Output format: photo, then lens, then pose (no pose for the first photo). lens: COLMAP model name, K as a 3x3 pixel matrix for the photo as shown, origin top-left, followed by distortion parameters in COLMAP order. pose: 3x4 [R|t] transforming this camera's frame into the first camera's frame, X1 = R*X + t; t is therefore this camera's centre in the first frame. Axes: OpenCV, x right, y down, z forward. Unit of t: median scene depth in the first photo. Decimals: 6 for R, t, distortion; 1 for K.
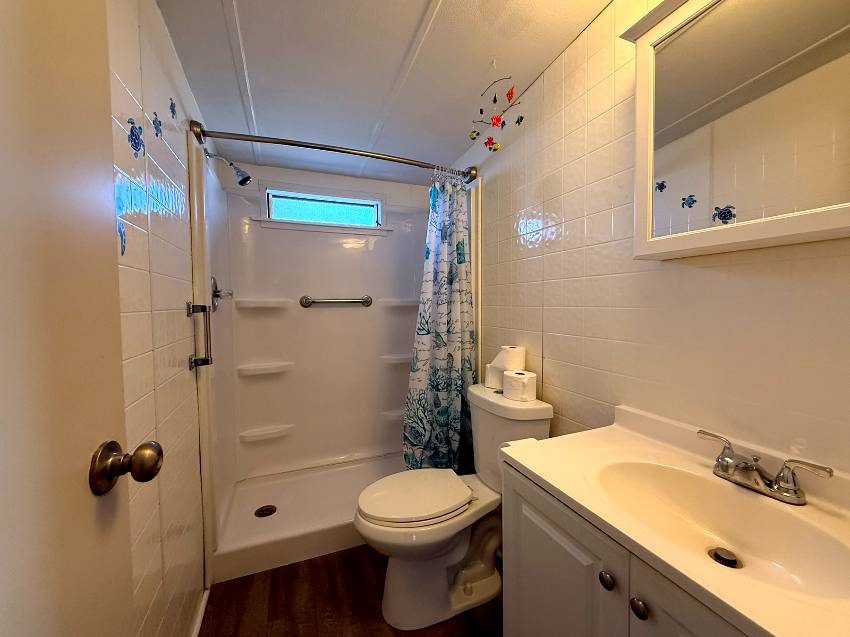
lens RADIAL K [[340.1, 0, 425.0], [0, 340.1, 318.5], [0, 0, 1]] dist [0.001999, 0.000301]
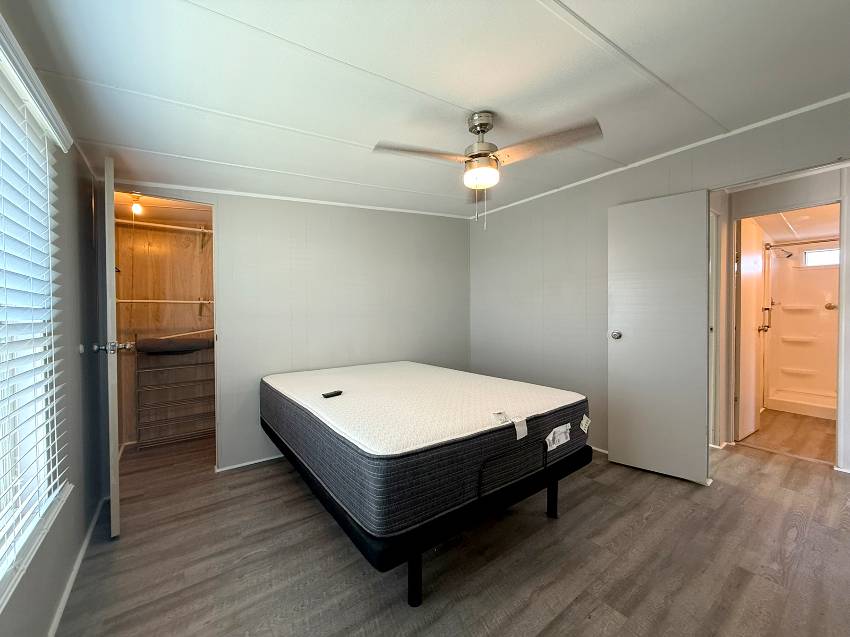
lens RADIAL K [[340.1, 0, 425.0], [0, 340.1, 318.5], [0, 0, 1]] dist [0.001999, 0.000301]
pose [[0.257981, 0.022723, -0.965883, 1.133083], [-0.041962, 0.999044, 0.012295, 0.111914], [0.965238, 0.037358, 0.258688, -2.074625]]
